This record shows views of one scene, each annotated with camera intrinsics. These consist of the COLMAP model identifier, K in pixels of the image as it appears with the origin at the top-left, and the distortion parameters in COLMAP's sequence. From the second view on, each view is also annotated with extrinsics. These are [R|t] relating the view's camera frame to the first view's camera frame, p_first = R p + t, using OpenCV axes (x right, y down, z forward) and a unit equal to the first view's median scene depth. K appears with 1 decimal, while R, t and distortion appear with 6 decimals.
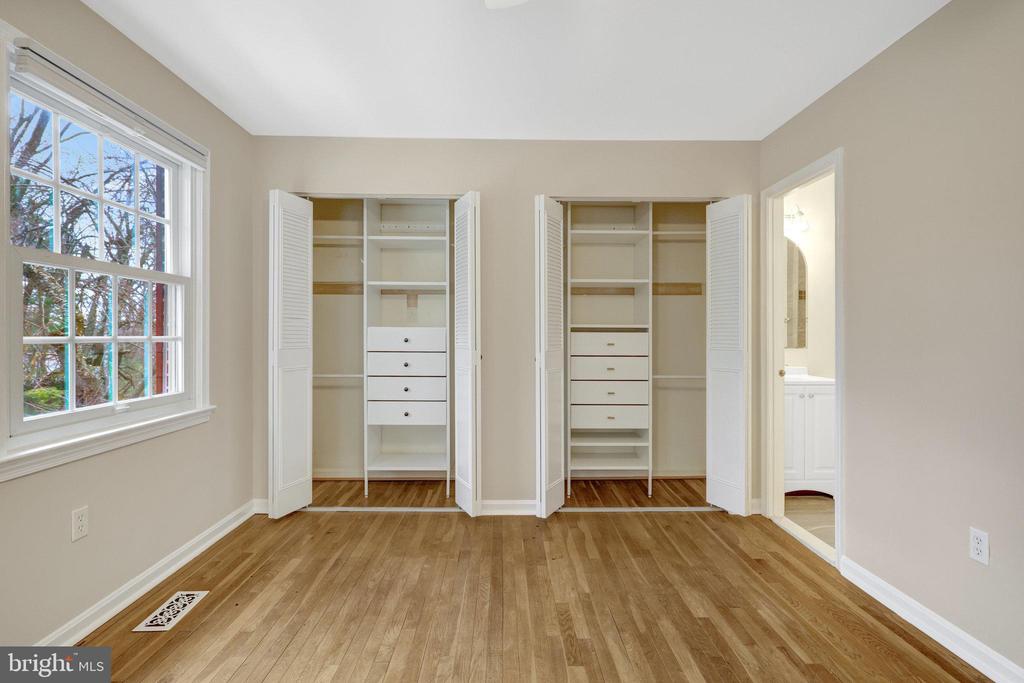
lens RADIAL K [[473.9, 0, 512.0], [0, 473.9, 341.5], [0, 0, 1]] dist [-0.000508, -0.000223]
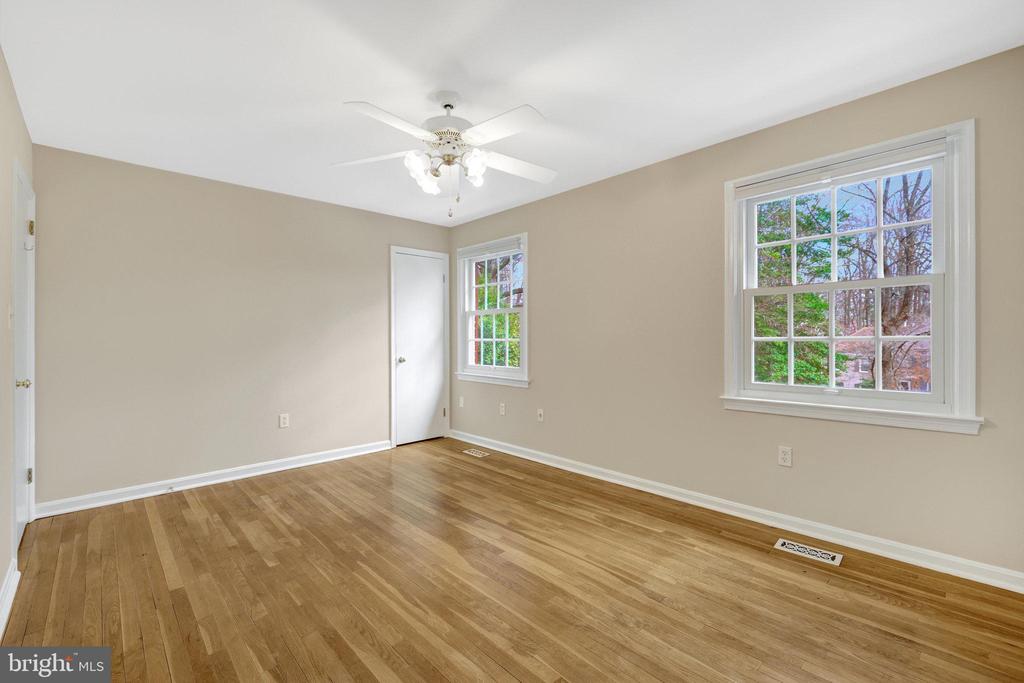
lens RADIAL K [[437.4, 0, 512.0], [0, 437.4, 341.5], [0, 0, 1]] dist [-0.000282, -0.000001]
pose [[-0.741004, 0.005548, -0.671478, 0.623412], [-0.000697, 0.999959, 0.009032, -0.008110], [0.671500, 0.007161, -0.740970, 1.256358]]
